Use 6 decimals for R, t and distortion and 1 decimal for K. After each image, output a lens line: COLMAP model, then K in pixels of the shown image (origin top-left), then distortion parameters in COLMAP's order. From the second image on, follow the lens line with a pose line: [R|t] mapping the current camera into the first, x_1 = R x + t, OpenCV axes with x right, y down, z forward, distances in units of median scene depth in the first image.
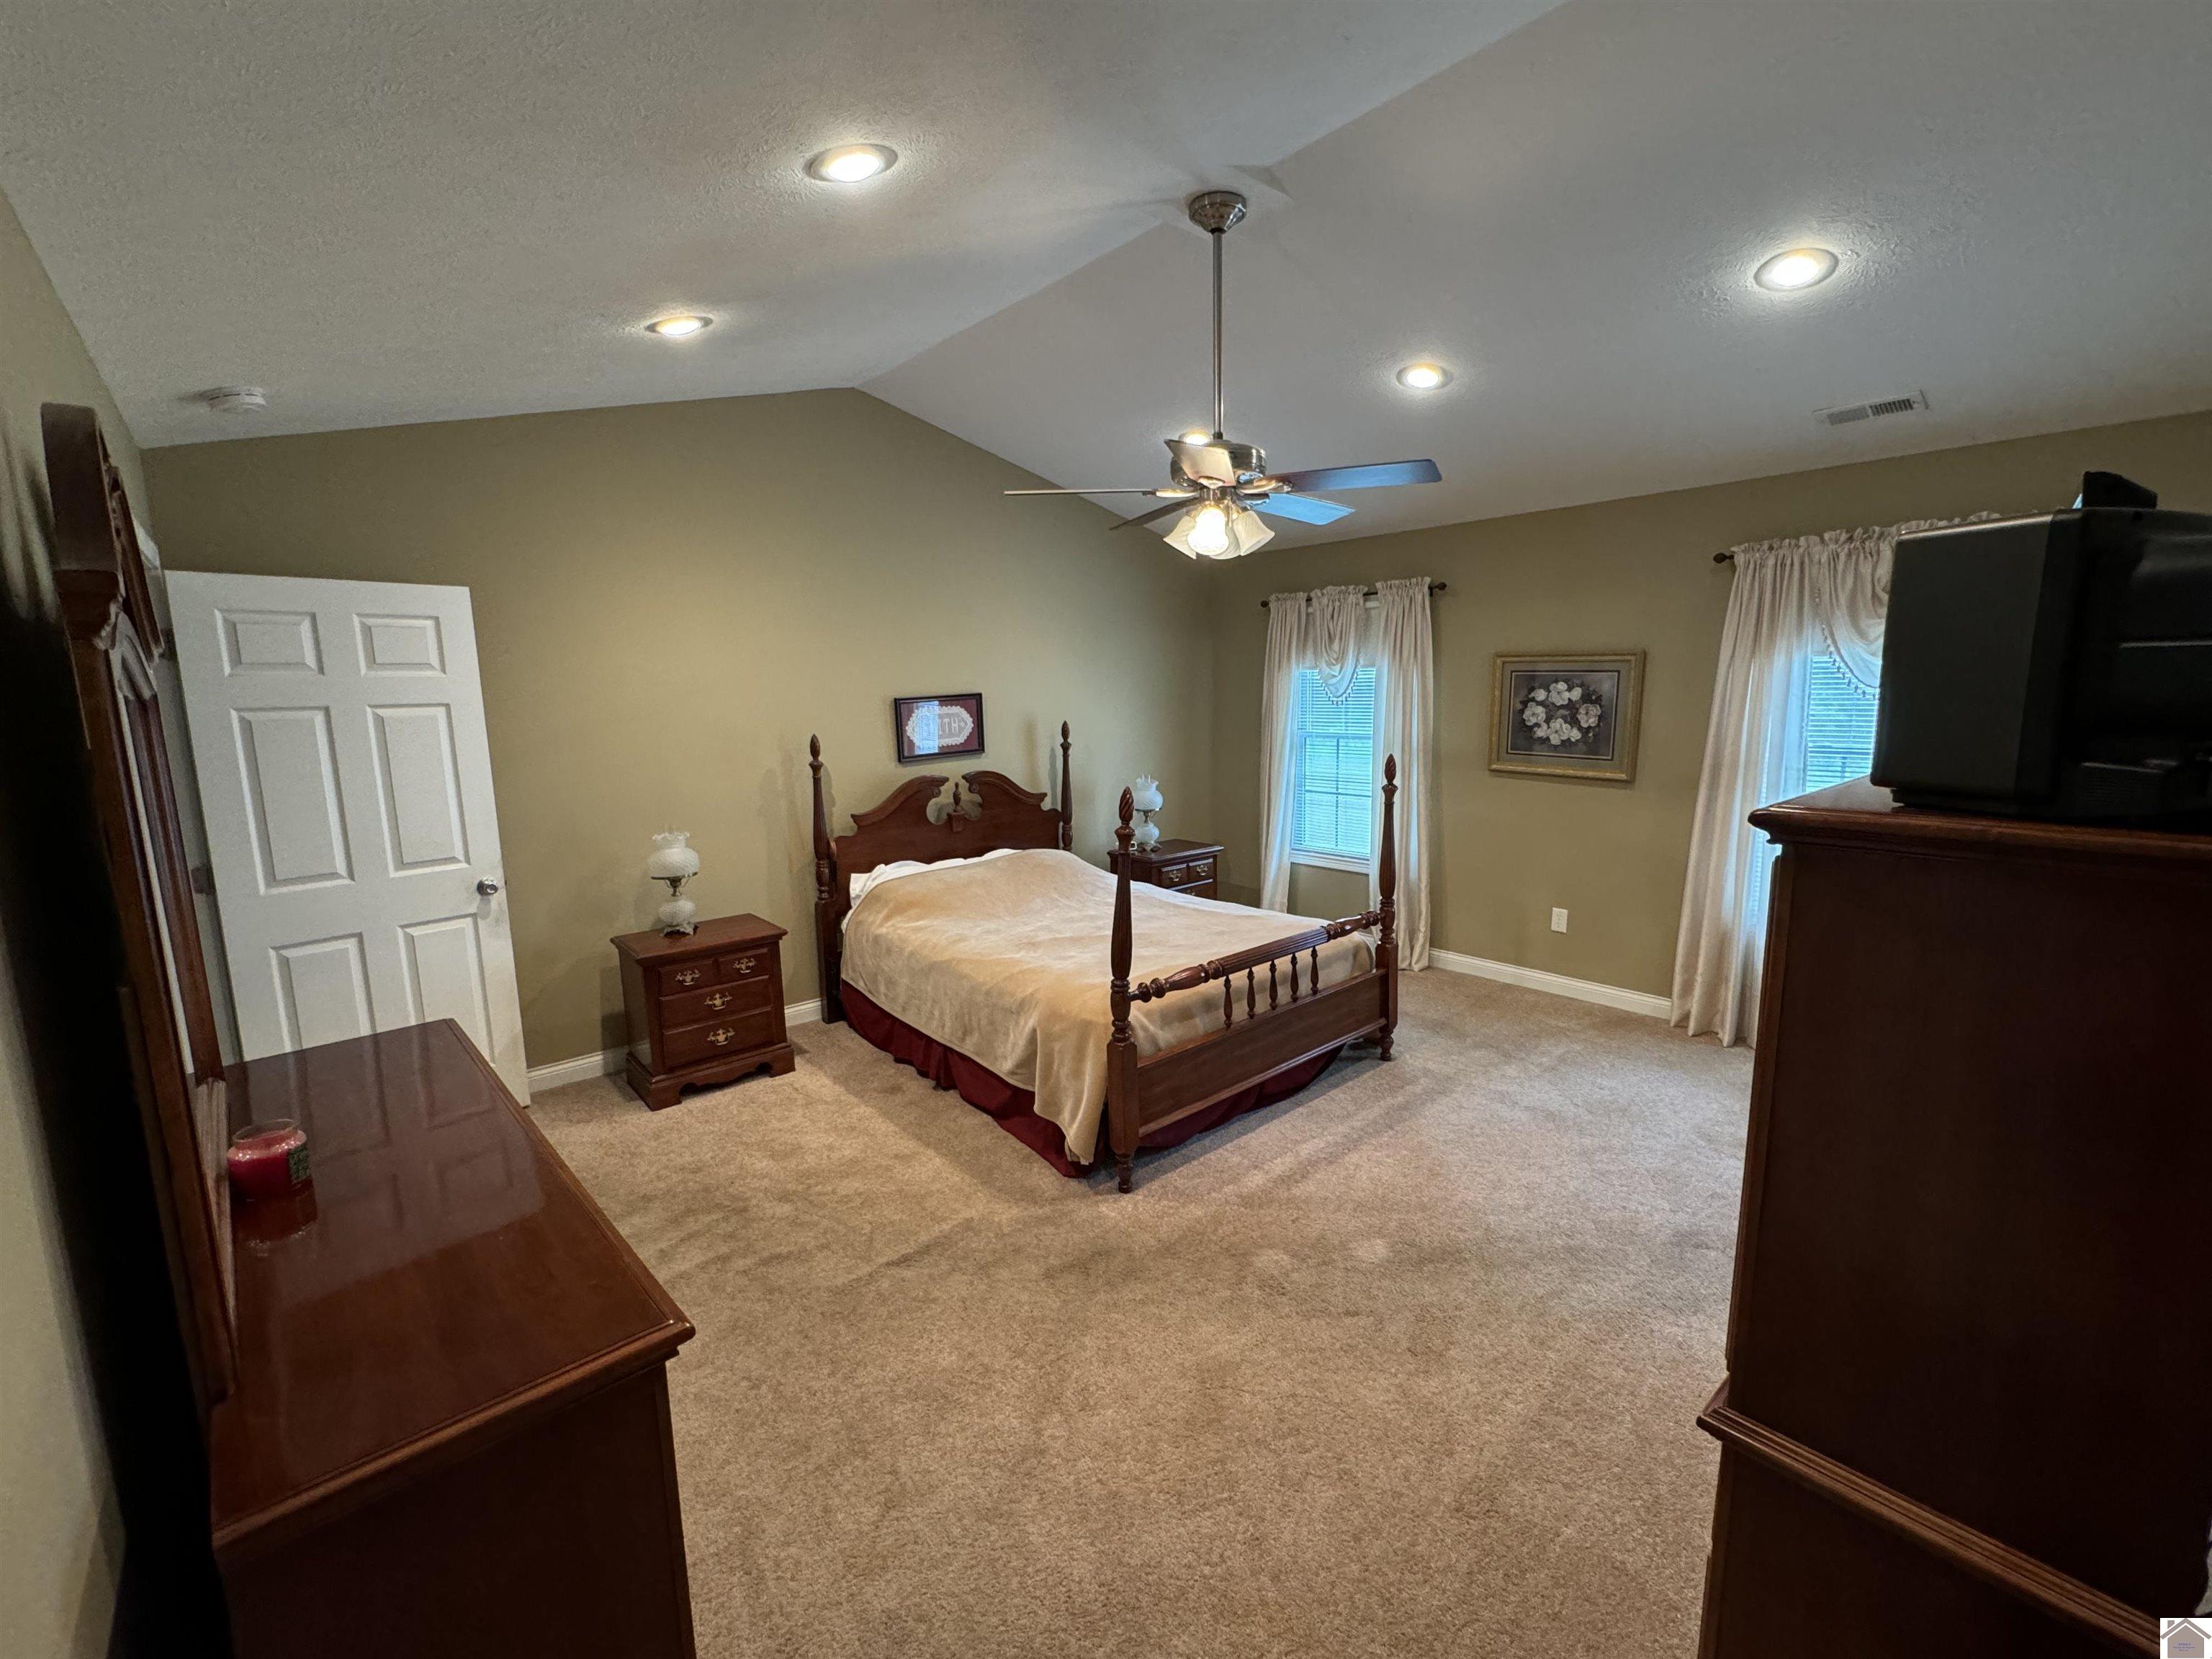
lens RADIAL K [[944.6, 0, 1105.7], [0, 944.6, 829.3], [0, 0, 1]] dist [-0.001348, 0.000172]
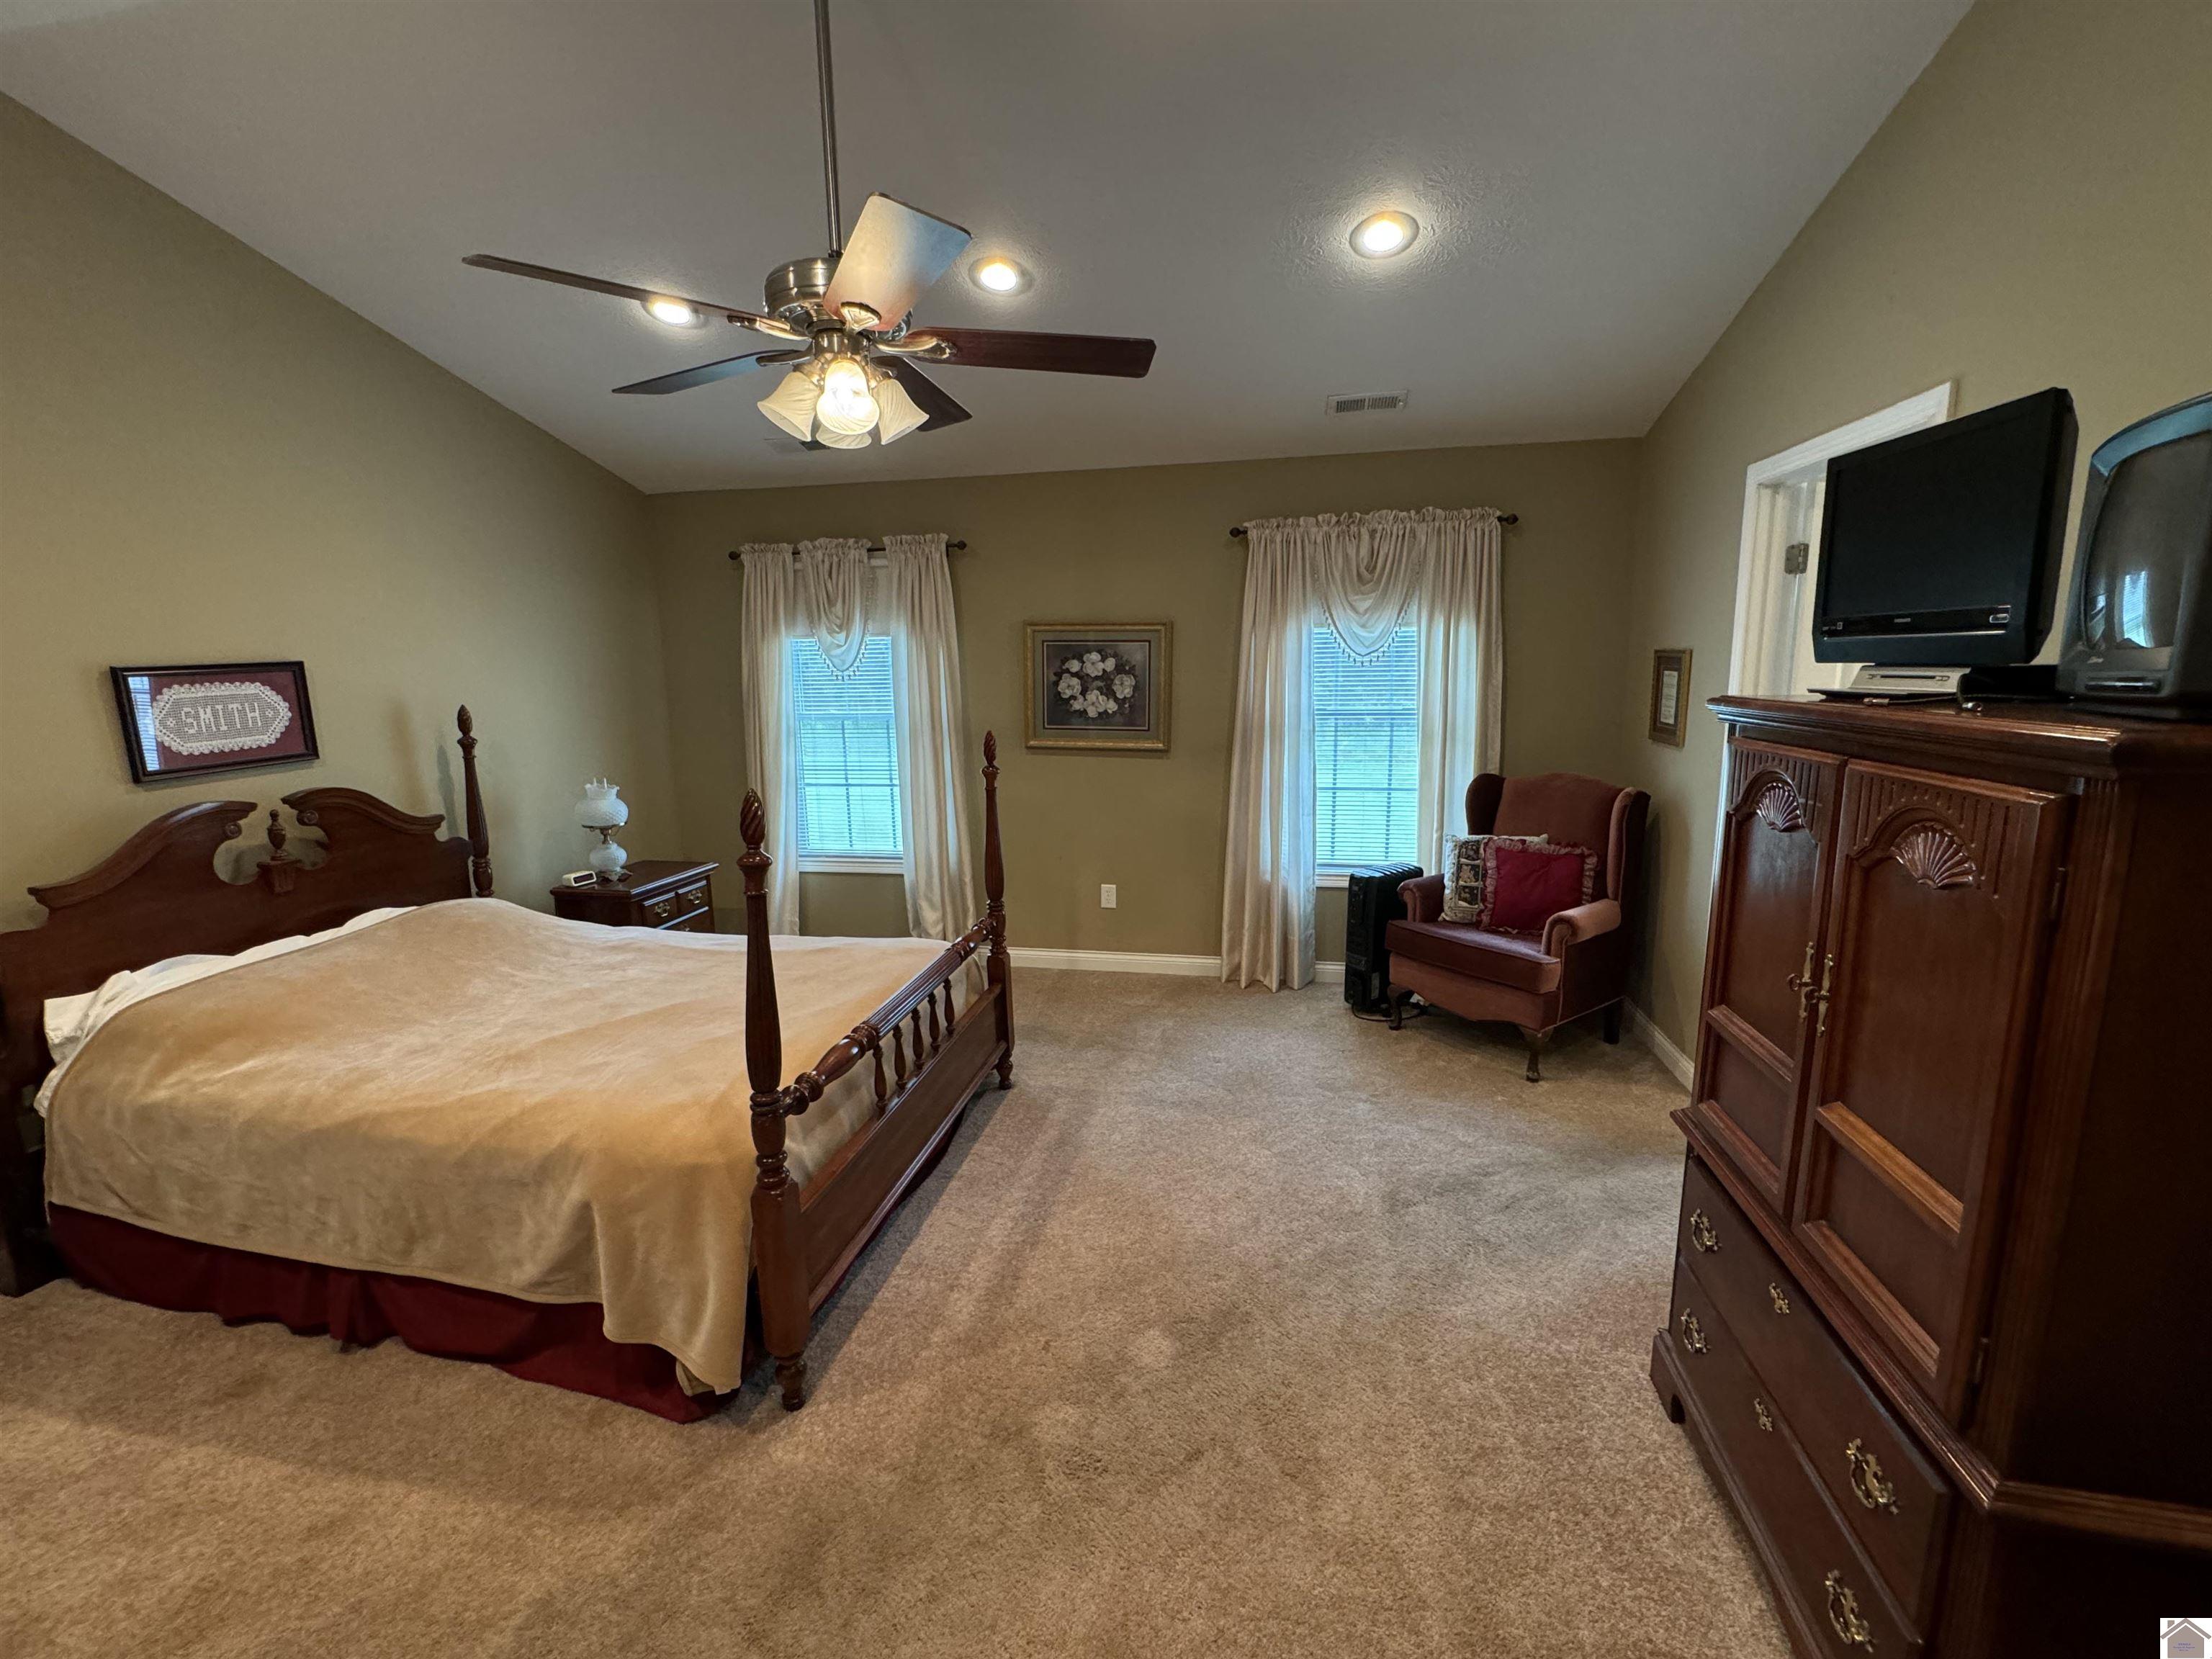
lens RADIAL K [[944.6, 0, 1108.1], [0, 944.6, 828.6], [0, 0, 1]] dist [-0.001348, 0.000172]
pose [[0.793094, -0.098657, 0.601056, -0.117010], [0.093374, 0.994824, 0.040082, -0.015016], [-0.601899, 0.024334, 0.798201, 0.245200]]
